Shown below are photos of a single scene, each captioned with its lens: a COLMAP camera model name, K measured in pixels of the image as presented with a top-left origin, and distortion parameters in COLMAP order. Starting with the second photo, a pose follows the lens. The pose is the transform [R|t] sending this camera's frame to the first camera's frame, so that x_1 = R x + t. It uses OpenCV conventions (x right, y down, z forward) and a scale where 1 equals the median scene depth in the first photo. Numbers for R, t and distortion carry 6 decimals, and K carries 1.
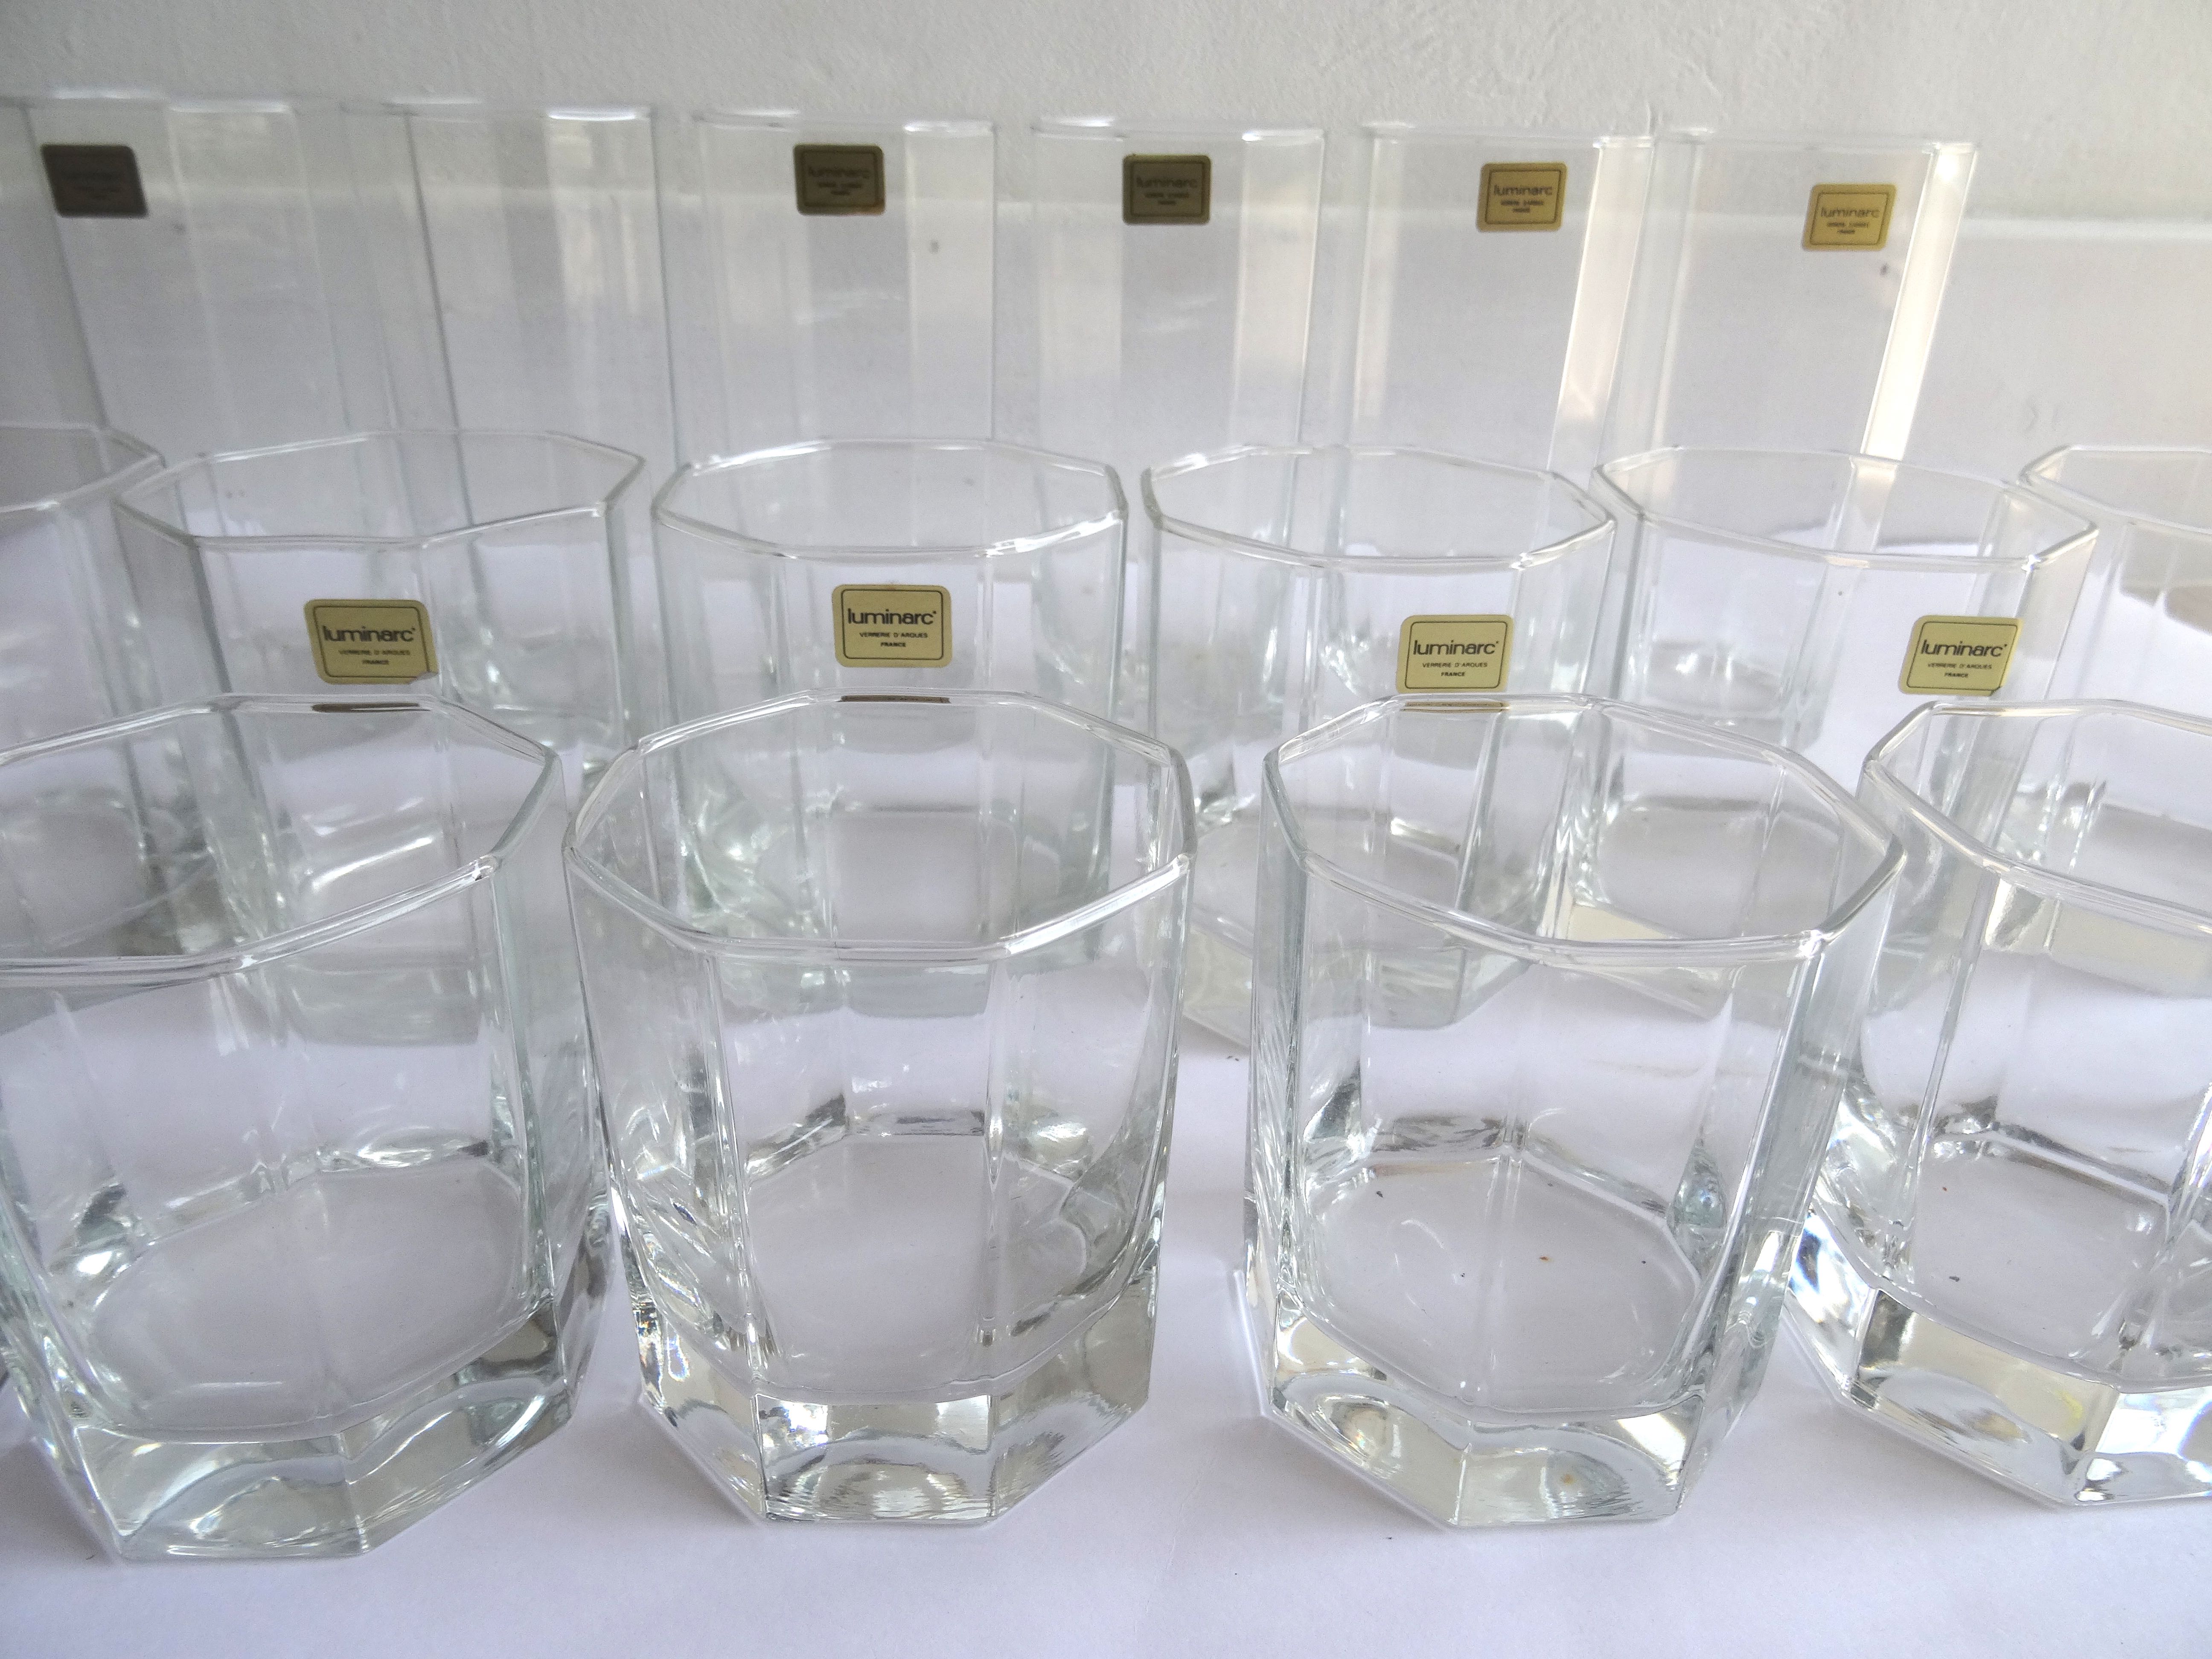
lens RADIAL K [[1582.1, 0, 1102.5], [0, 1582.1, 840.1], [0, 0, 1]] dist [0.004639, -0.014695]
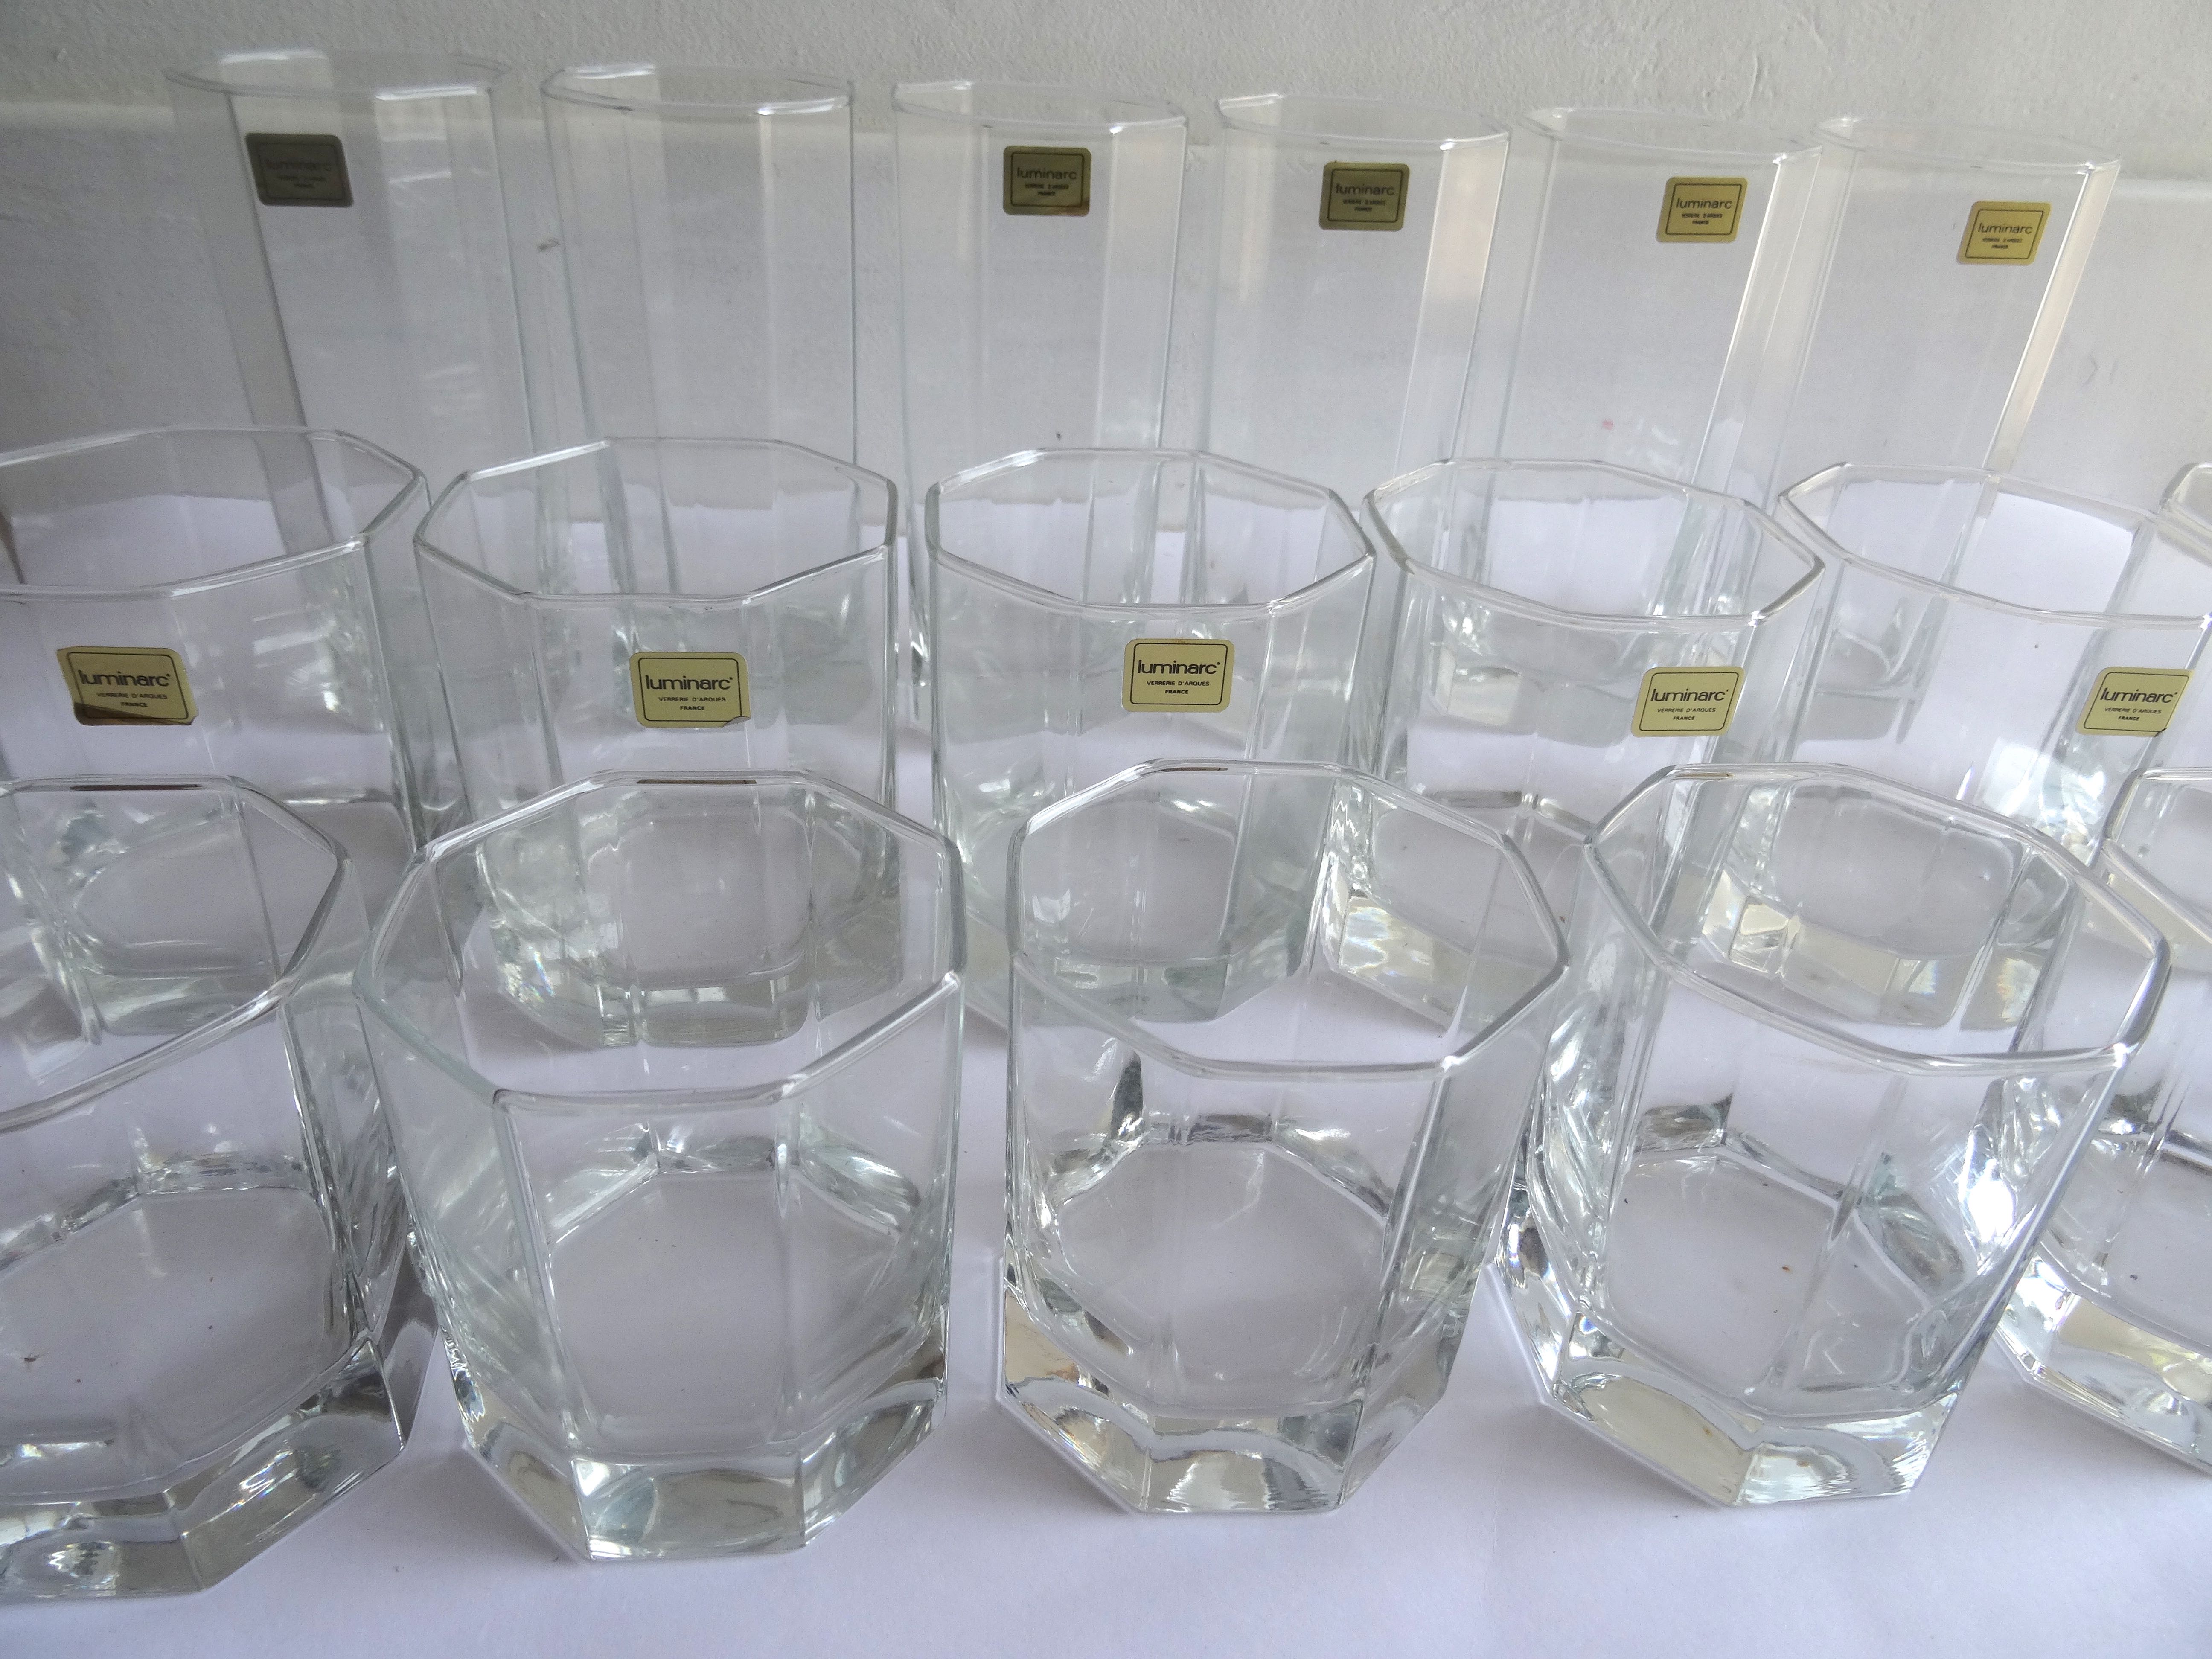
lens RADIAL K [[1582.1, 0, 1101.7], [0, 1582.1, 837.5], [0, 0, 1]] dist [0.004639, -0.014695]
pose [[0.998914, 0.002458, 0.046530, -0.175745], [-0.007139, 0.994891, 0.100706, -0.100618], [-0.046044, -0.100928, 0.993828, -0.051541]]
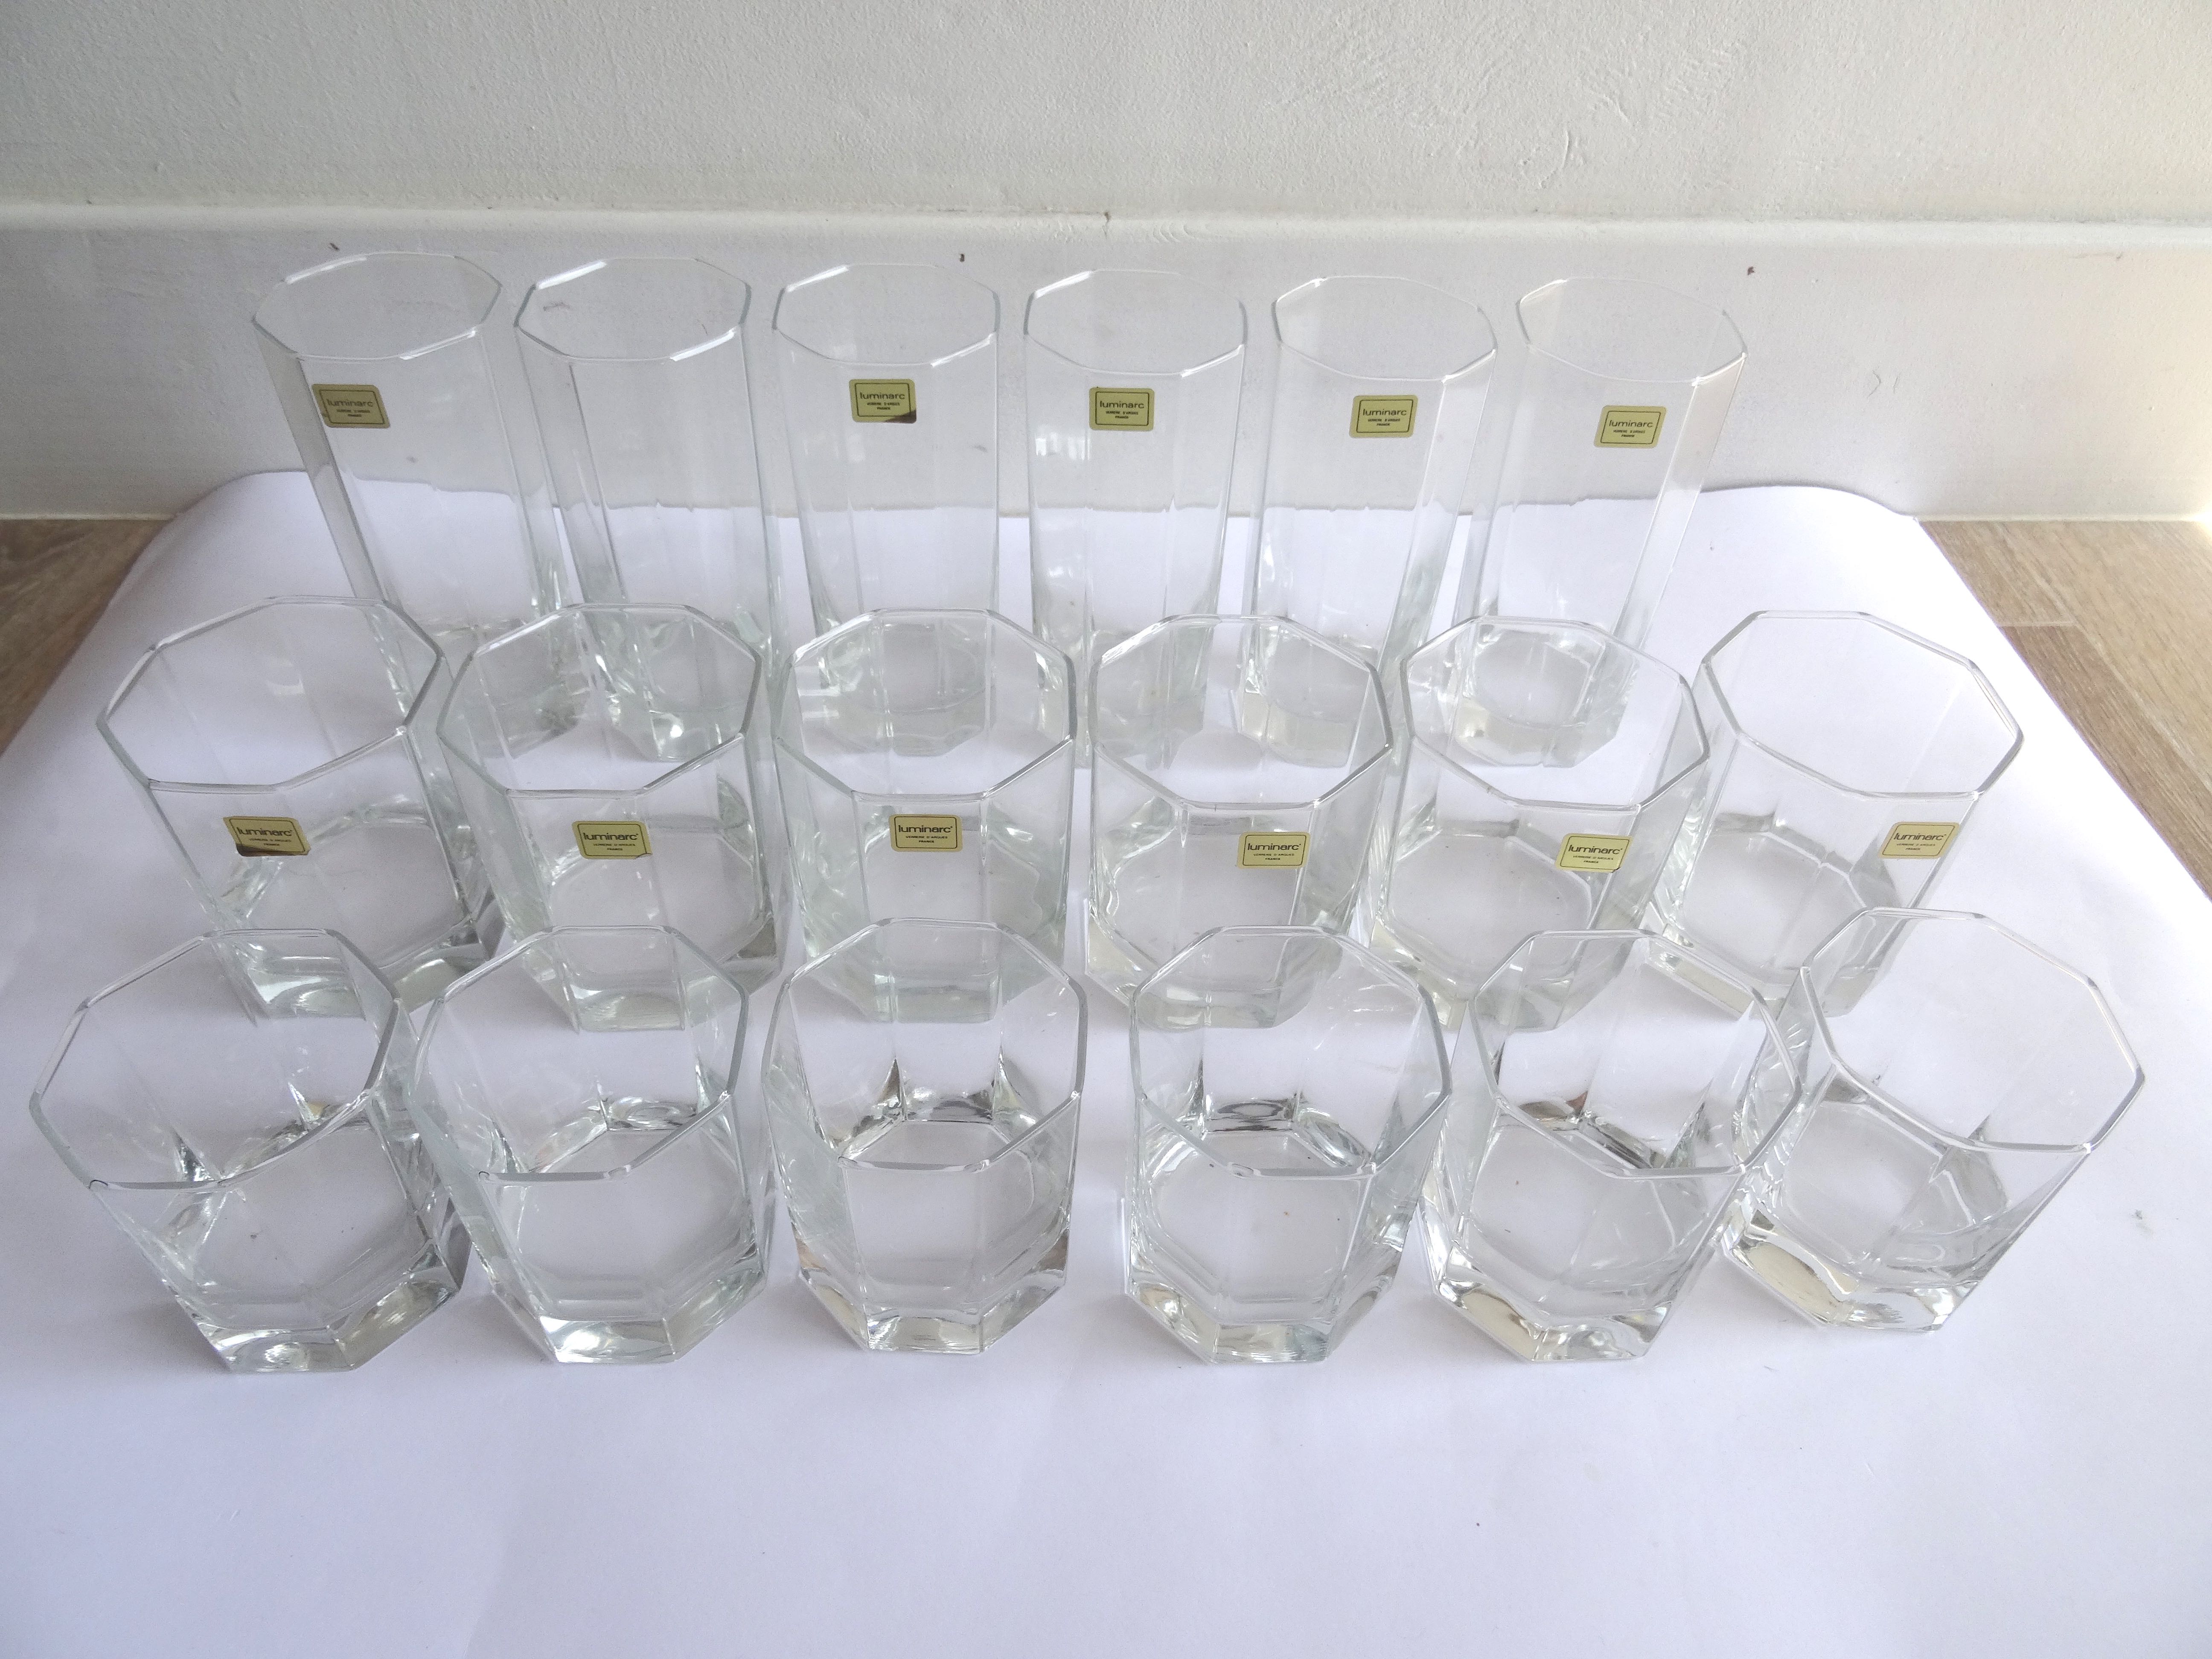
lens RADIAL K [[1582.1, 0, 1099.9], [0, 1582.1, 842.0], [0, 0, 1]] dist [0.004639, -0.014695]
pose [[0.999390, 0.028885, -0.019620, 0.059394], [-0.021350, 0.950100, 0.311215, -0.481437], [0.027630, -0.310606, 0.950137, -0.414067]]
